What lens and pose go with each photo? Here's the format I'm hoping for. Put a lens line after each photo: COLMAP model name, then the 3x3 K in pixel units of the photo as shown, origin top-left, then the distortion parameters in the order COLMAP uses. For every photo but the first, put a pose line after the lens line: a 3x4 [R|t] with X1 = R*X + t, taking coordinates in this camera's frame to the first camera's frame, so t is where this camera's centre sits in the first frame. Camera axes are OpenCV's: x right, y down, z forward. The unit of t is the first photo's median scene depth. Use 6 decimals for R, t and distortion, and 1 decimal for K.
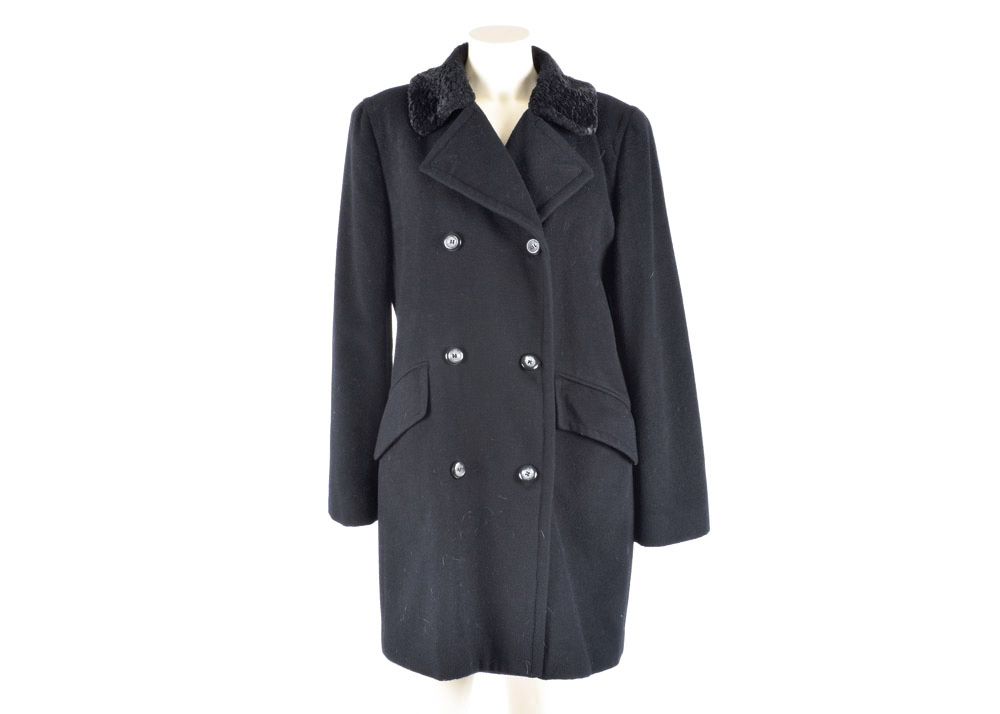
lens RADIAL K [[1056.0, 0, 502.1], [0, 1056.0, 360.5], [0, 0, 1]] dist [-0.104636, 0.000000]
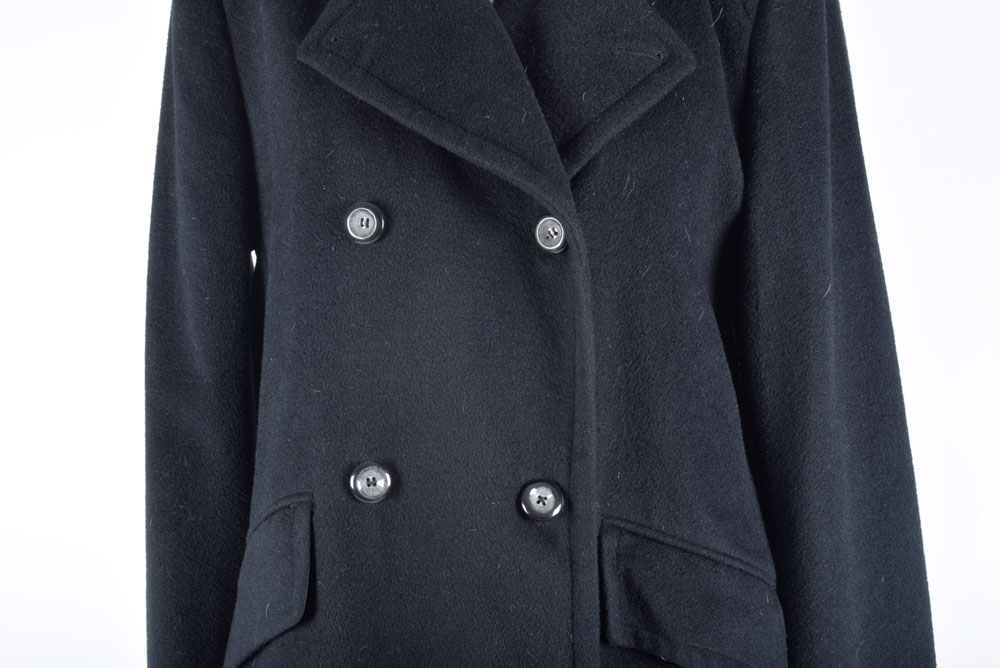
lens RADIAL K [[1421.1, 0, 496.5], [0, 1421.1, 333.5], [0, 0, 1]] dist [-0.036203, 0.000000]
pose [[0.997034, 0.006977, -0.076650, 0.050588], [-0.005588, 0.999817, 0.018323, -0.075524], [0.076764, -0.017840, 0.996890, 0.405742]]
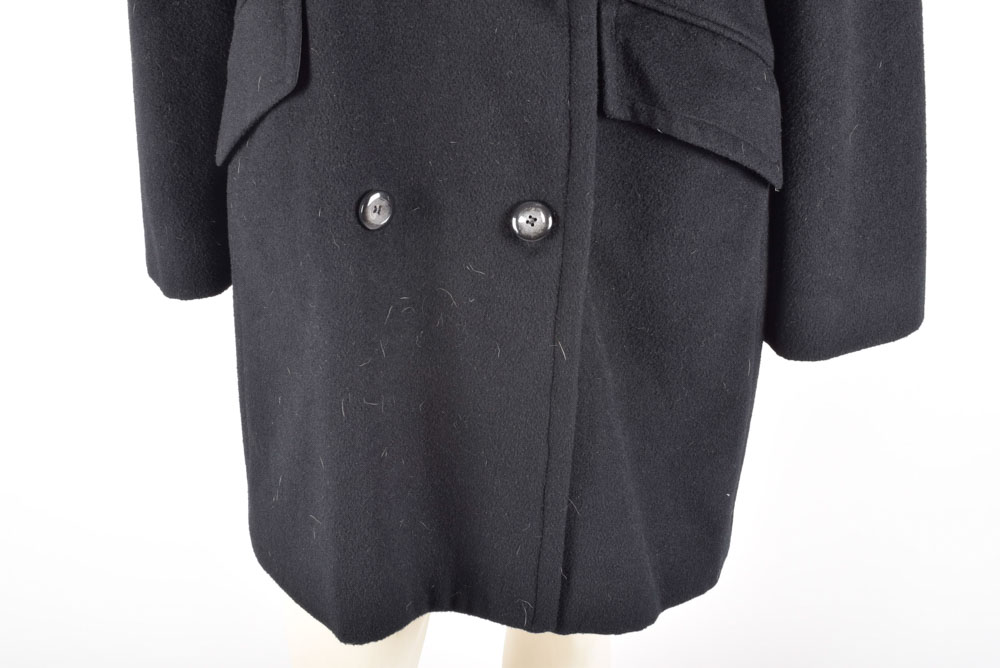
lens RADIAL K [[1421.1, 0, 497.1], [0, 1421.1, 337.3], [0, 0, 1]] dist [-0.036203, 0.000000]
pose [[0.998196, 0.025922, -0.054163, 0.042361], [-0.008551, 0.954191, 0.299077, -0.023968], [0.059434, -0.298074, 0.952690, 0.405203]]
